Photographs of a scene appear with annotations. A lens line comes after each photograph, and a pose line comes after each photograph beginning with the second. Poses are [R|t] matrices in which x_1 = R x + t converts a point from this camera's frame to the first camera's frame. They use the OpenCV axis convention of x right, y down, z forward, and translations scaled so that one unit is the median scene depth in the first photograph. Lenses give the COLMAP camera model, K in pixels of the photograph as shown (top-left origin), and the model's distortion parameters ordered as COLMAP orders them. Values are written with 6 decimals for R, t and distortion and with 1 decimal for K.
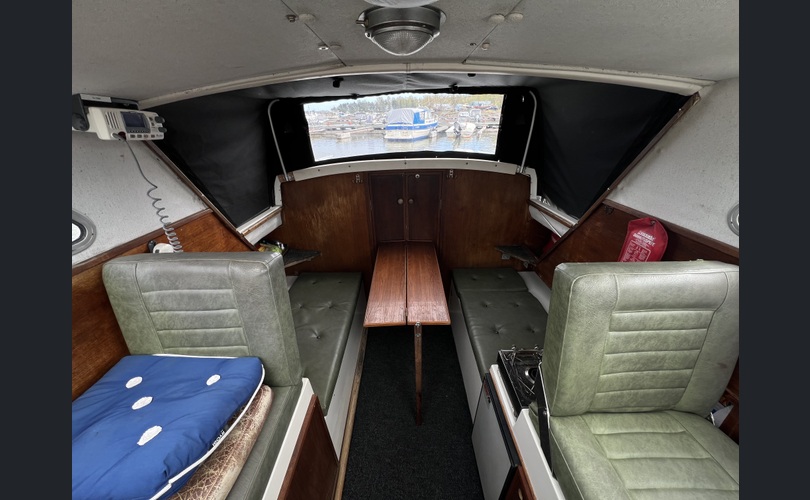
lens RADIAL K [[264.7, 0, 406.4], [0, 264.7, 248.6], [0, 0, 1]] dist [-0.000196, -0.000800]
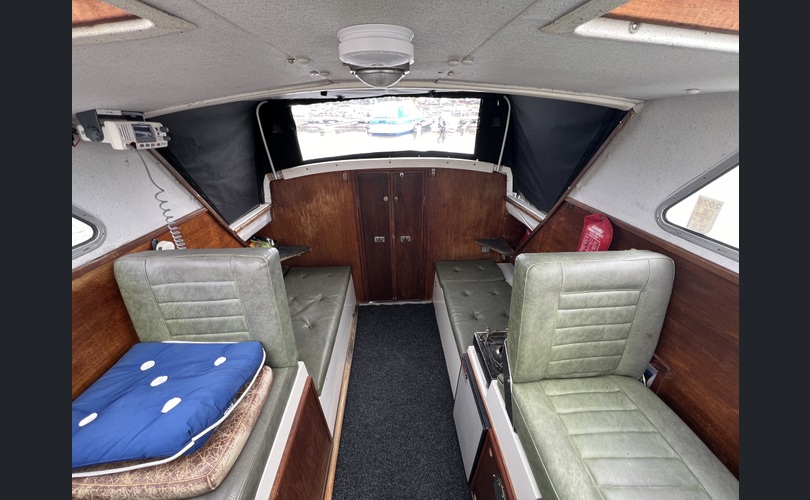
lens RADIAL K [[264.7, 0, 405.6], [0, 264.7, 250.3], [0, 0, 1]] dist [-0.000196, -0.000800]
pose [[0.999012, -0.013763, 0.042245, 0.018870], [0.012575, 0.999522, 0.028251, -0.000089], [-0.042614, -0.027692, 0.998708, -0.130578]]
